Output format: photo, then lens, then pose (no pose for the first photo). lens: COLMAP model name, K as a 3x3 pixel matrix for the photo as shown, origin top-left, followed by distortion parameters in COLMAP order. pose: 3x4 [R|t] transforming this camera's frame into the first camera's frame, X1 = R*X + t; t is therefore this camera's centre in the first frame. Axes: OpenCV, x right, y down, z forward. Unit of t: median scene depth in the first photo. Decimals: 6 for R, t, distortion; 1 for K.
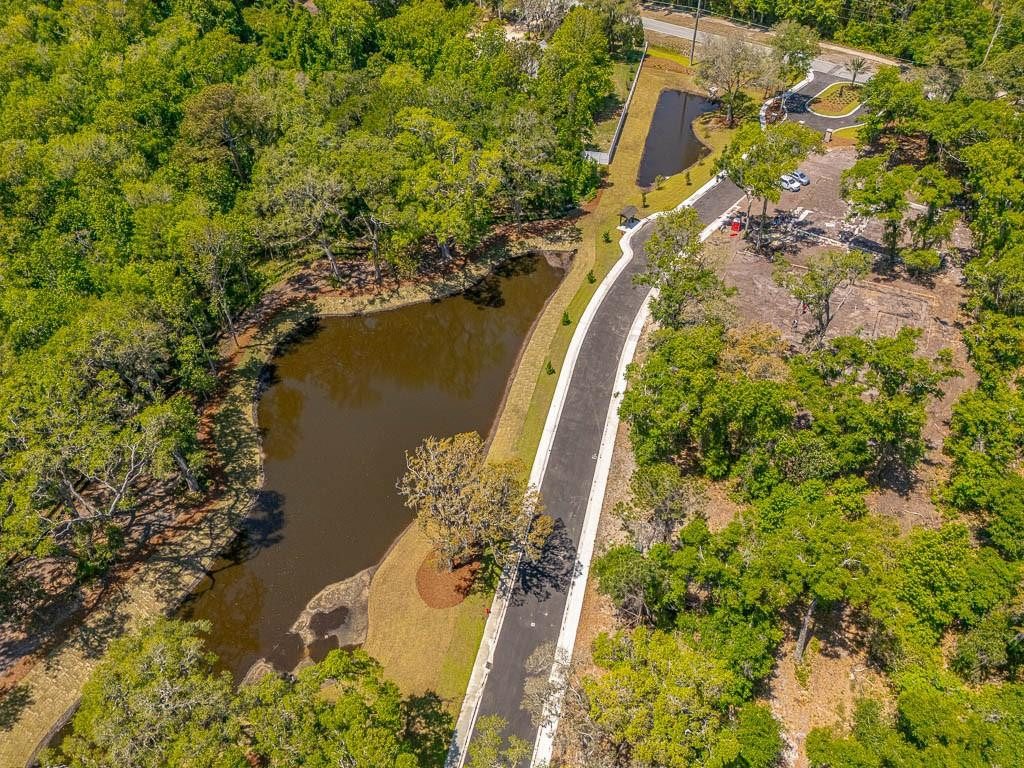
lens RADIAL K [[767.6, 0, 509.8], [0, 767.6, 385.7], [0, 0, 1]] dist [0.075387, -0.106306]
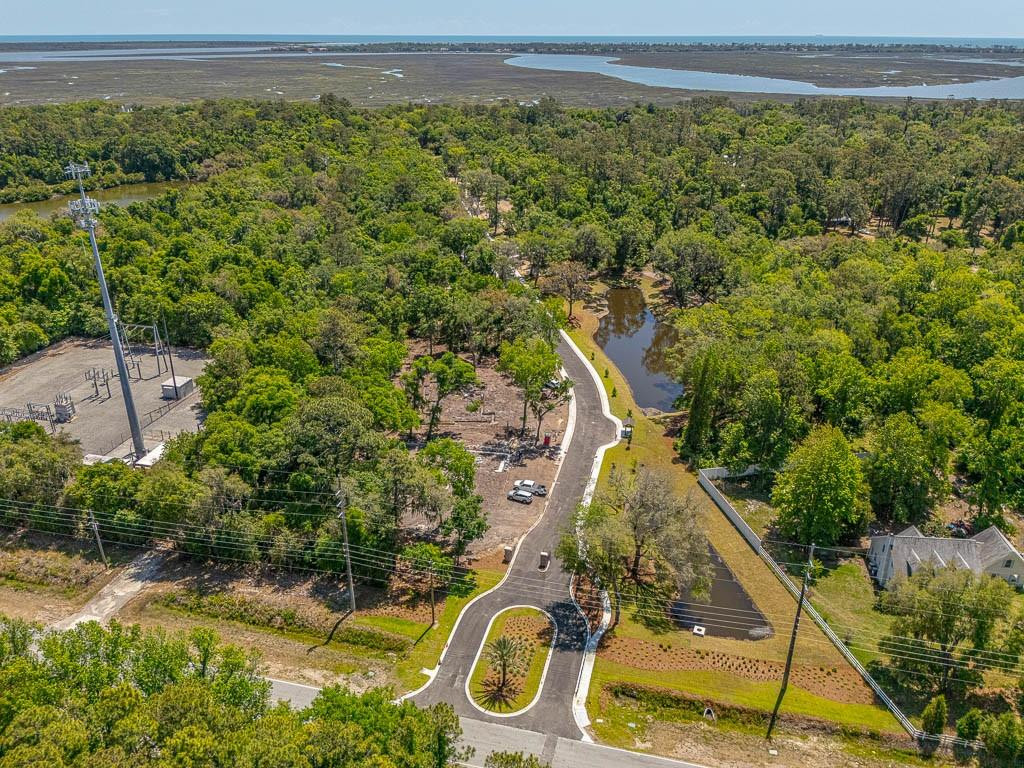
lens RADIAL K [[767.6, 0, 509.8], [0, 767.6, 385.7], [0, 0, 1]] dist [0.075387, -0.106306]
pose [[-0.897066, 0.196508, -0.395798, 0.866204], [-0.295979, 0.397892, 0.868377, -1.365812], [0.328128, 0.896140, -0.298774, 1.355226]]
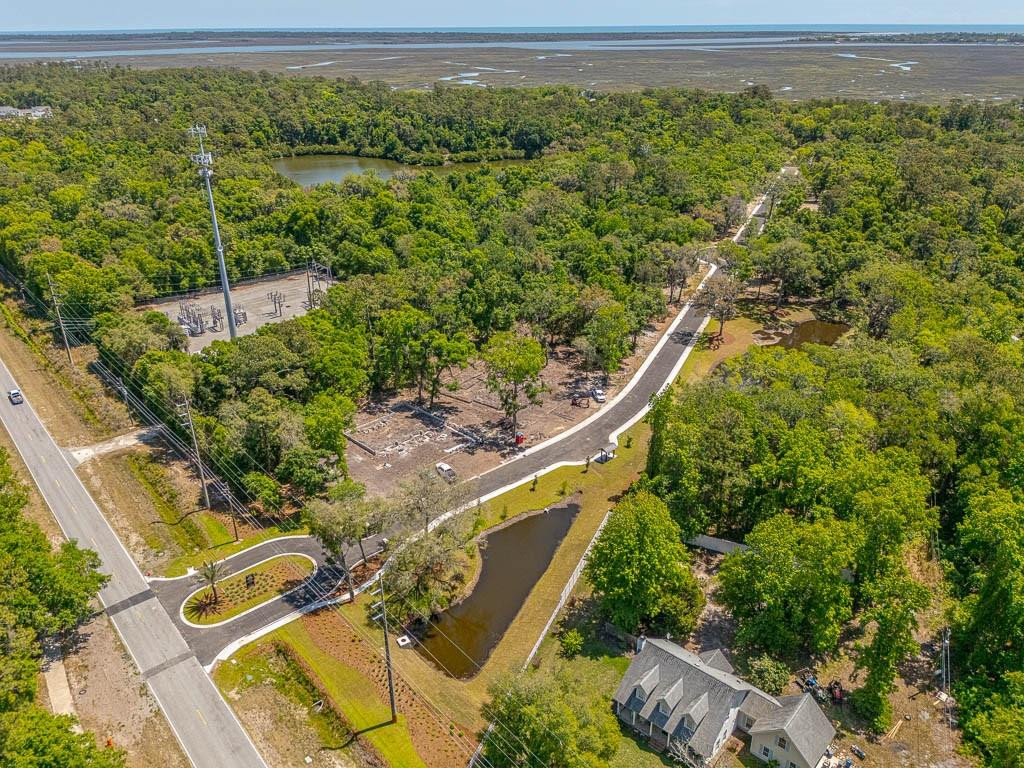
lens RADIAL K [[767.6, 0, 509.8], [0, 767.6, 385.7], [0, 0, 1]] dist [0.075387, -0.106306]
pose [[-0.985472, -0.050526, 0.162146, 0.126225], [0.132698, 0.366795, 0.920789, -1.432266], [-0.105998, 0.928929, -0.354761, 1.442610]]
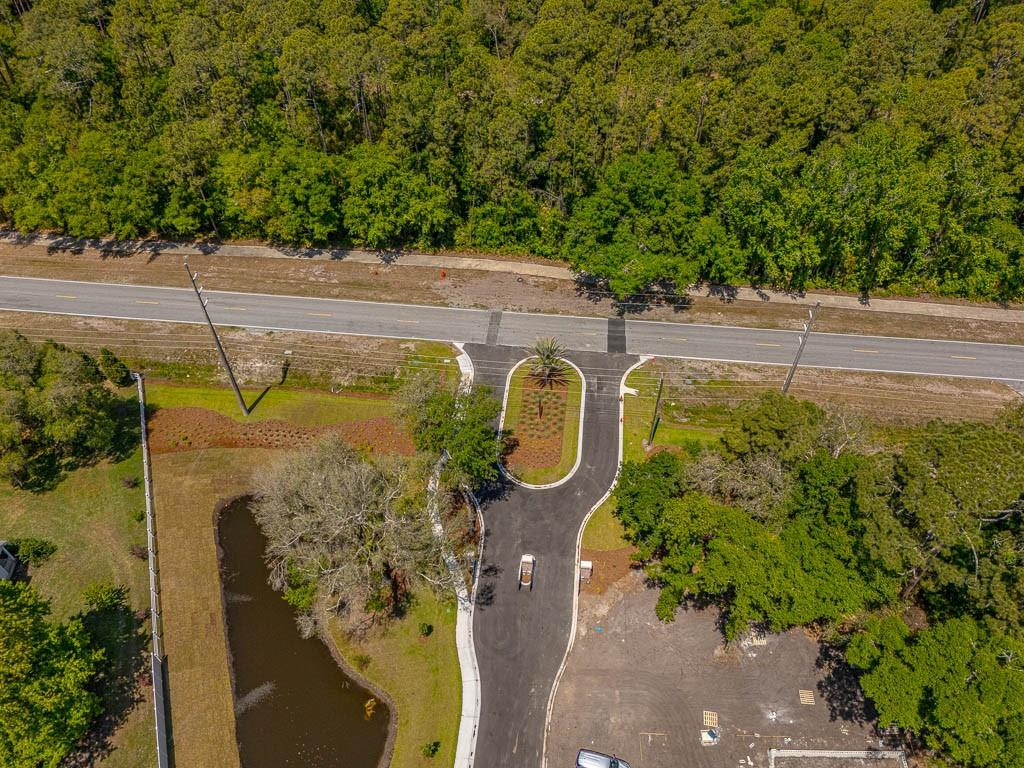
lens RADIAL K [[767.6, 0, 509.8], [0, 767.6, 385.7], [0, 0, 1]] dist [0.075387, -0.106306]
pose [[0.827653, -0.411360, 0.381804, 0.283090], [0.379272, 0.911386, 0.159775, -0.663381], [-0.413696, 0.012569, 0.910328, 0.701435]]
